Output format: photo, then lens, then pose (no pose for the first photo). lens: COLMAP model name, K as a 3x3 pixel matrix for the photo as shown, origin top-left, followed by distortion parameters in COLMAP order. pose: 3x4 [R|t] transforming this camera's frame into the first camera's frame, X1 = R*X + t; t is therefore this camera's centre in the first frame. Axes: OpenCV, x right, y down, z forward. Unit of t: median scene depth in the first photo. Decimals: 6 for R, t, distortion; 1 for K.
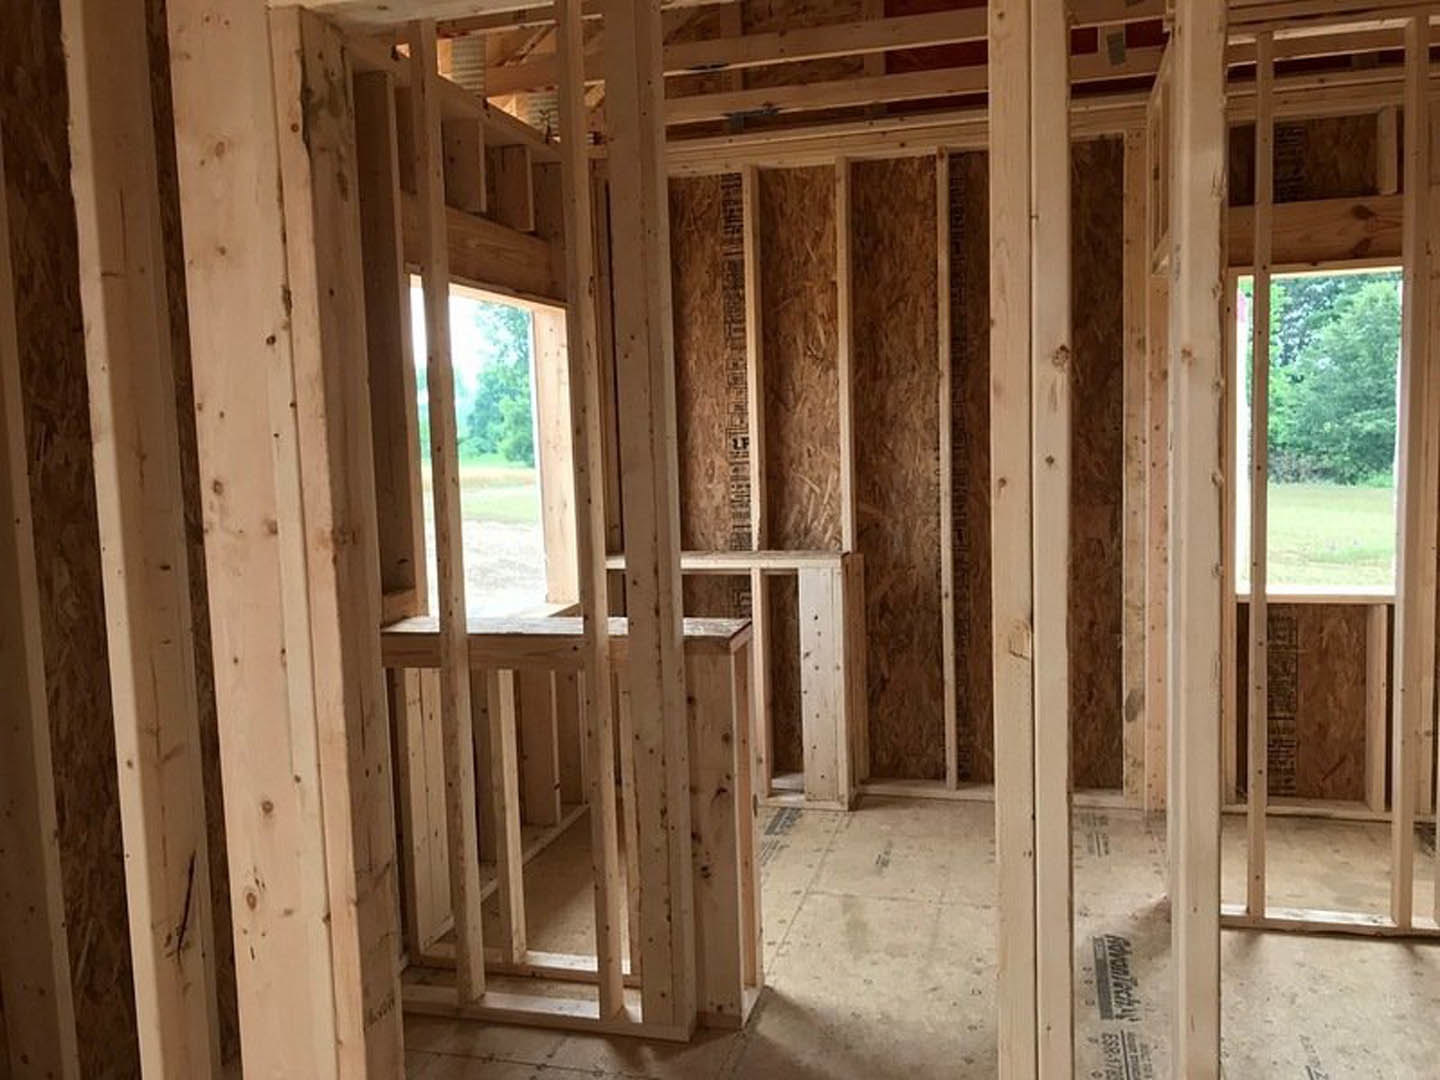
lens RADIAL K [[1182.6, 0, 720.7], [0, 1182.6, 534.7], [0, 0, 1]] dist [0.025305, -0.007873]
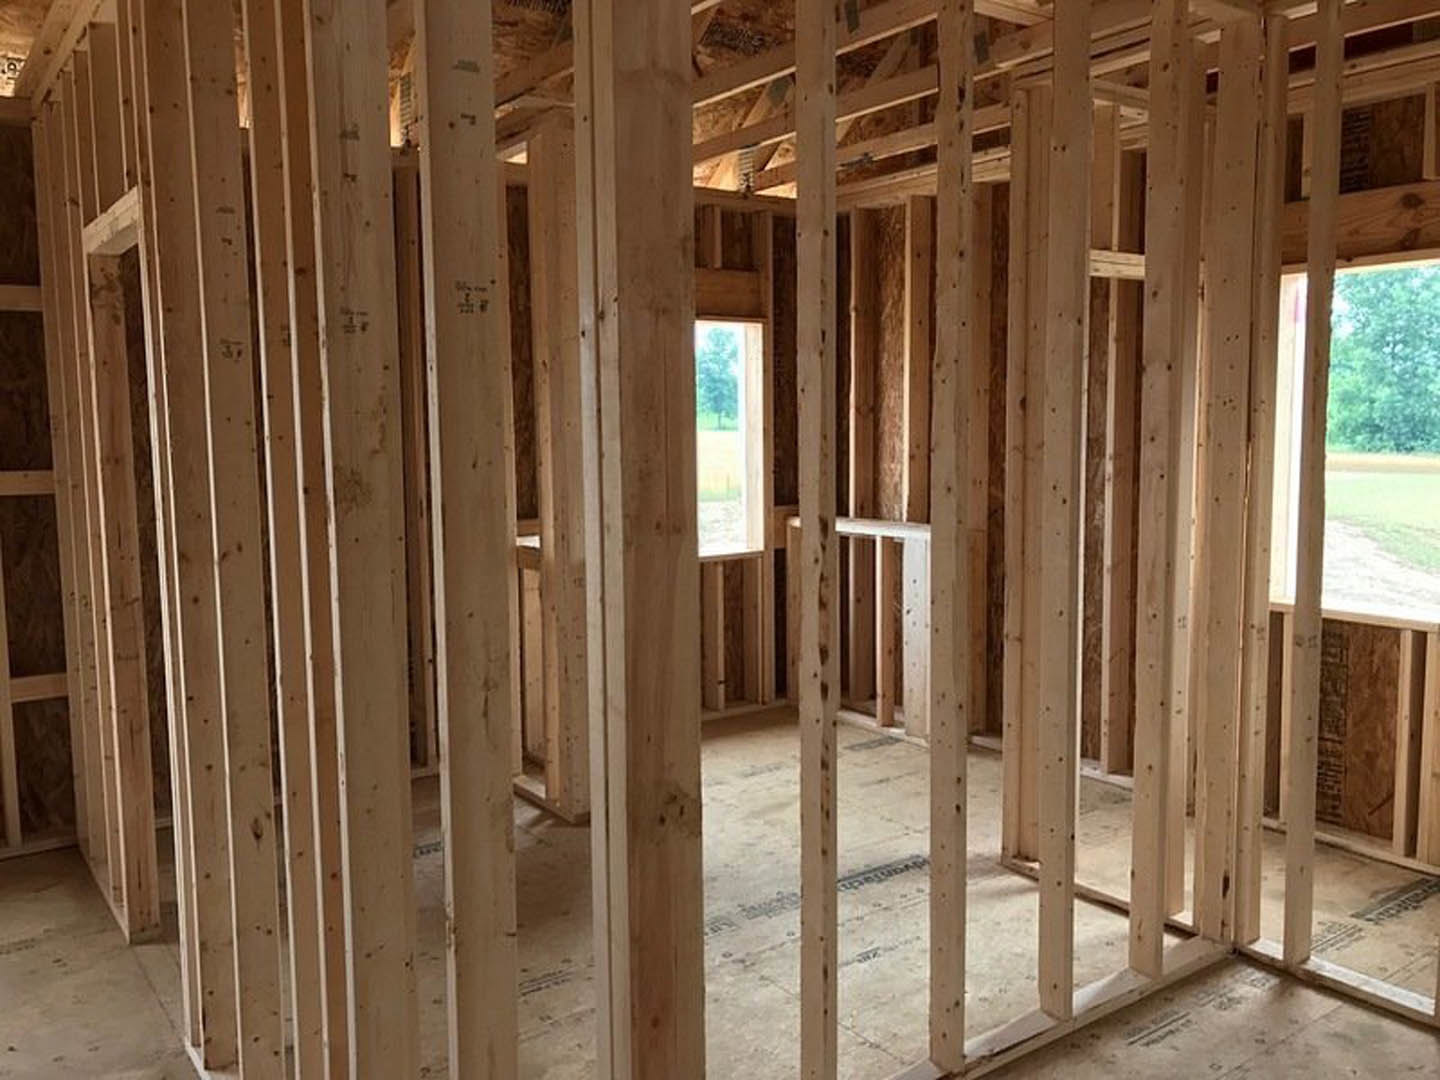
lens RADIAL K [[1182.6, 0, 718.1], [0, 1182.6, 539.8], [0, 0, 1]] dist [0.025305, -0.007873]
pose [[0.775407, 0.090730, -0.624910, 0.673718], [-0.074751, 0.995854, 0.051833, -0.017199], [0.627022, 0.006522, 0.778974, -0.043571]]
